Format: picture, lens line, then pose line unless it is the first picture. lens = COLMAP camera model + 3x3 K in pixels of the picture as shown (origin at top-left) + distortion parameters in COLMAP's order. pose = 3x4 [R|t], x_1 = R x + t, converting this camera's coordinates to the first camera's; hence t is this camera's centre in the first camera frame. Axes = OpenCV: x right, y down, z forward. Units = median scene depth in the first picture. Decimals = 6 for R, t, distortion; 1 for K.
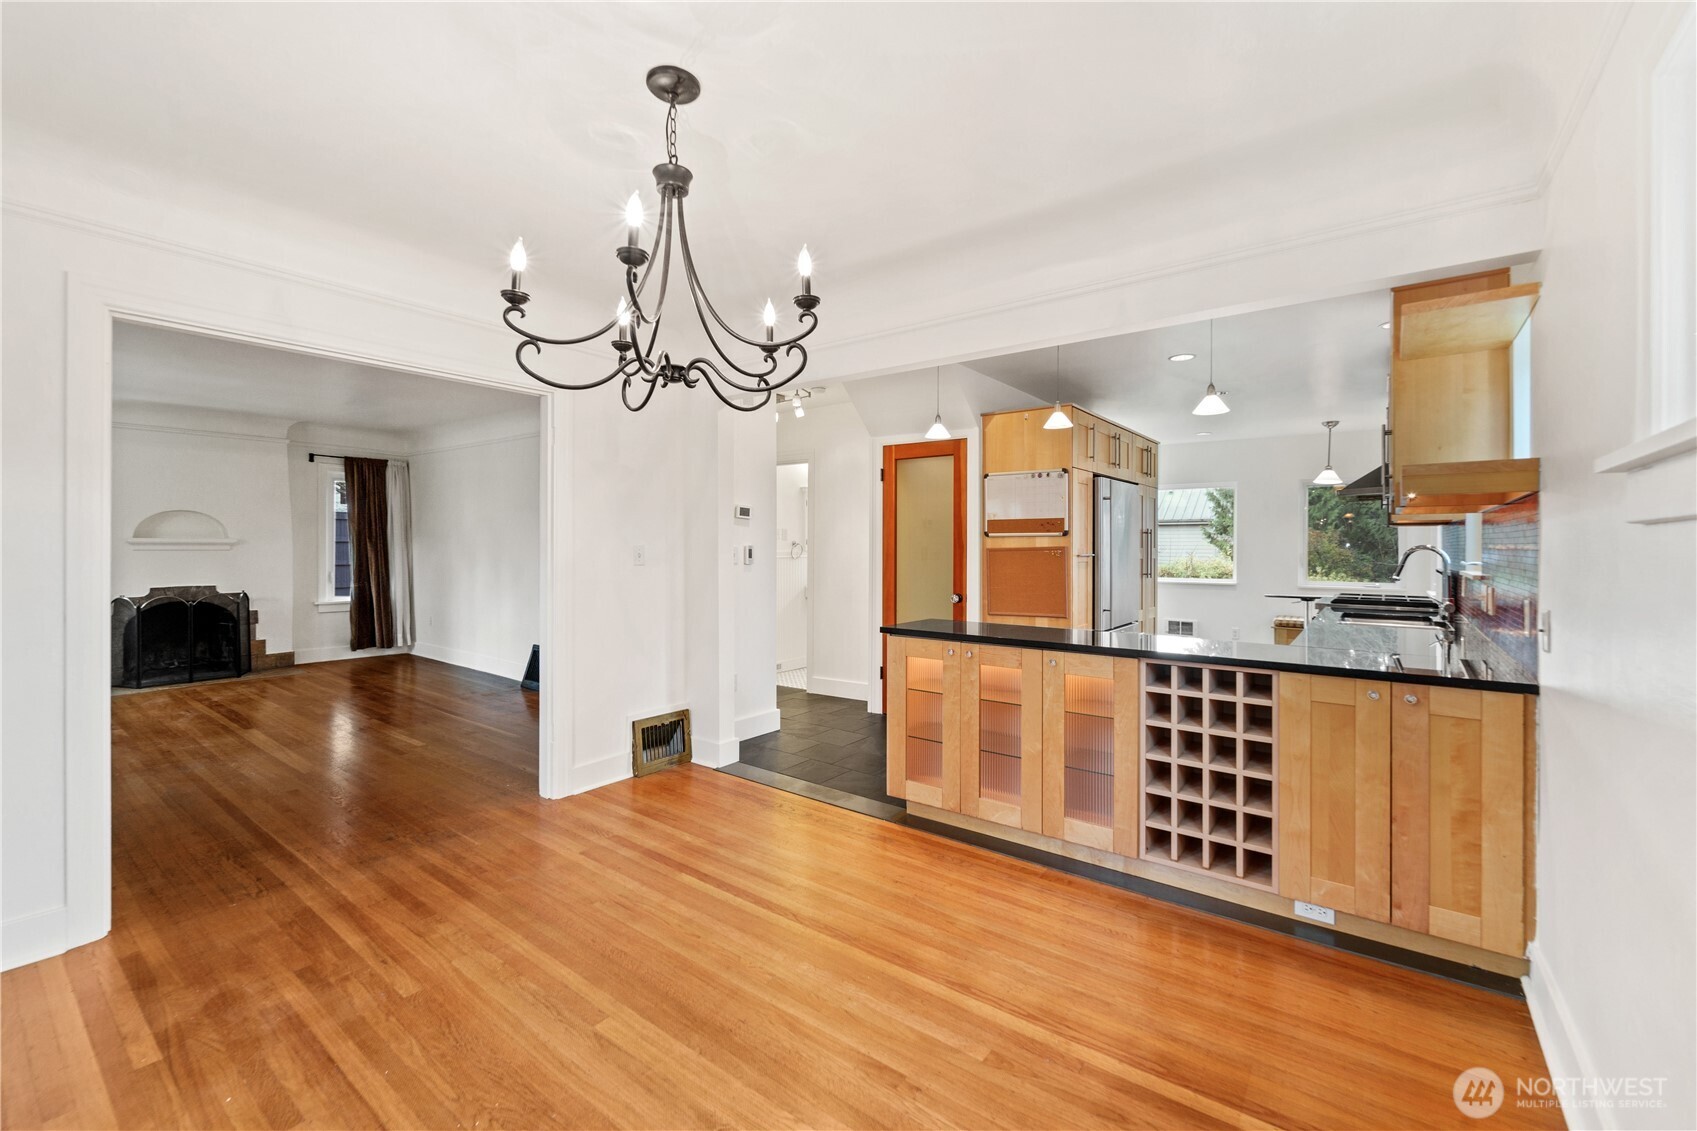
lens RADIAL K [[701.2, 0, 851.5], [0, 701.2, 552.3], [0, 0, 1]] dist [0.002152, -0.000533]
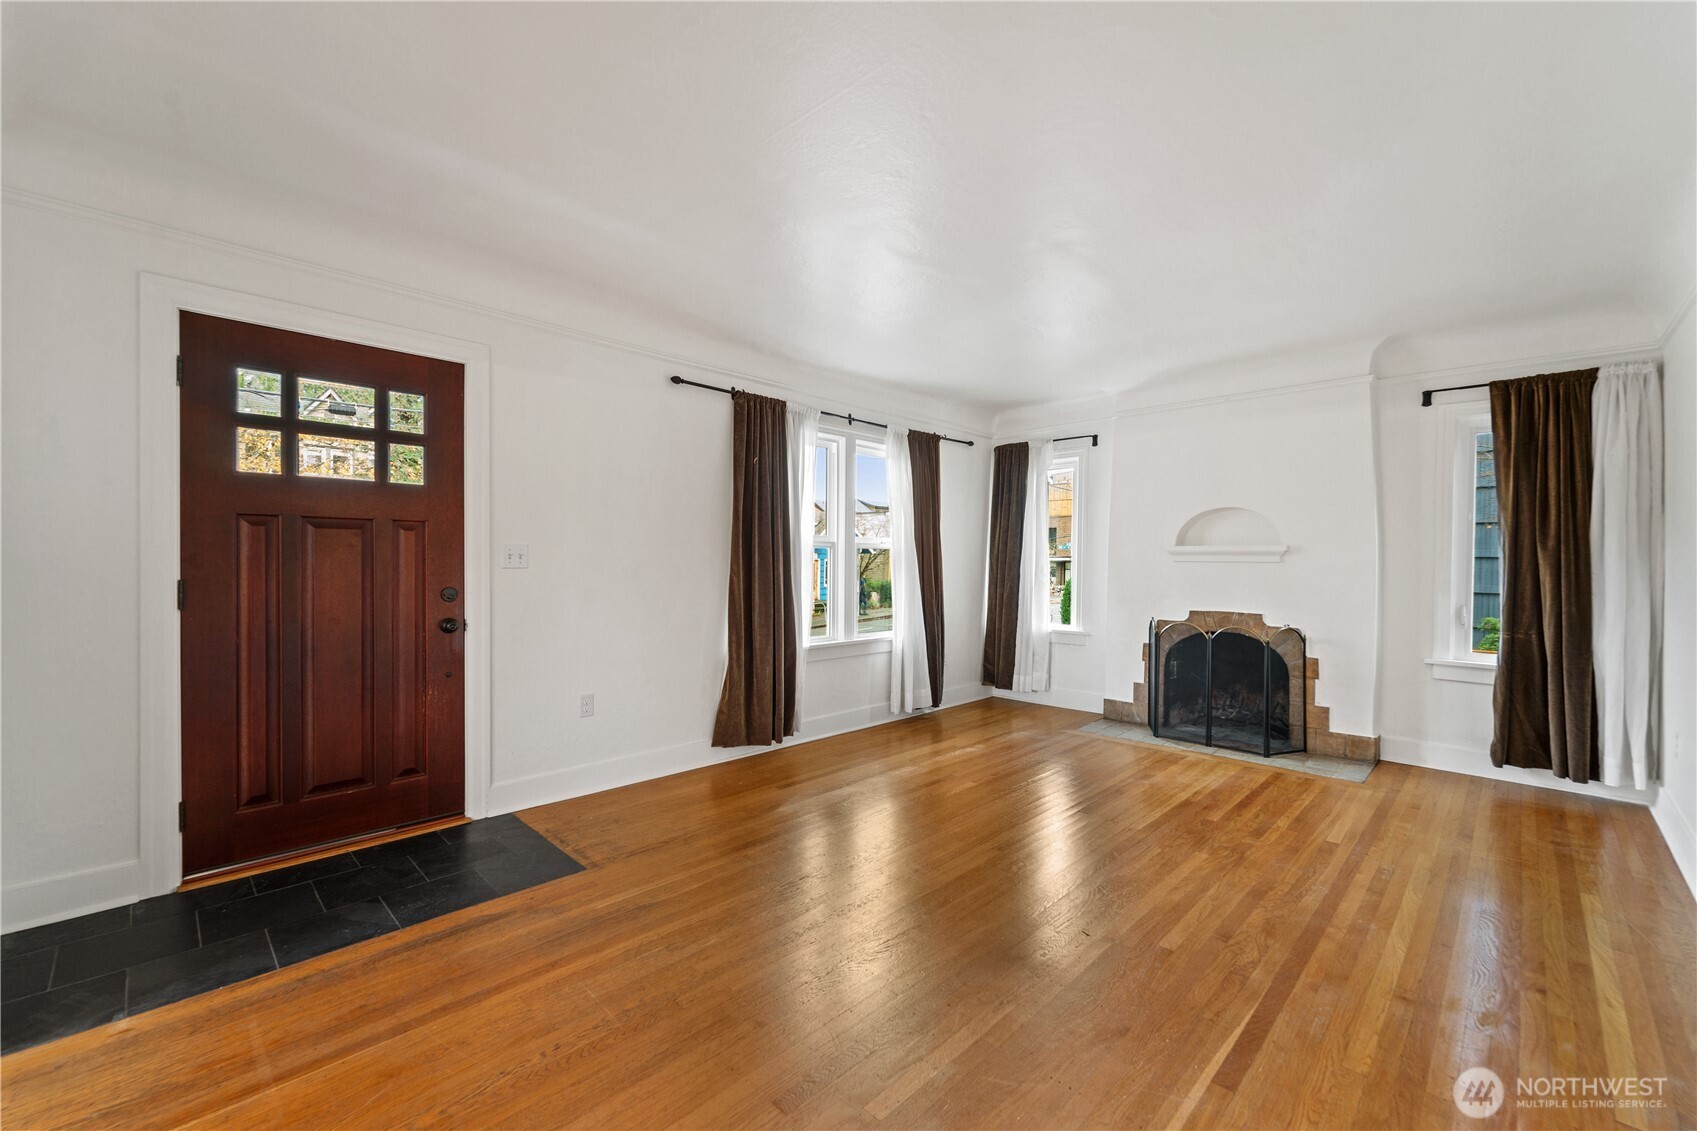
lens RADIAL K [[701.2, 0, 848.6], [0, 701.2, 563.5], [0, 0, 1]] dist [0.002152, -0.000533]
pose [[-0.125853, 0.004160, -0.992040, -0.168035], [-0.015180, 0.999866, 0.006119, -0.000133], [0.991933, 0.015829, -0.125773, 0.656463]]
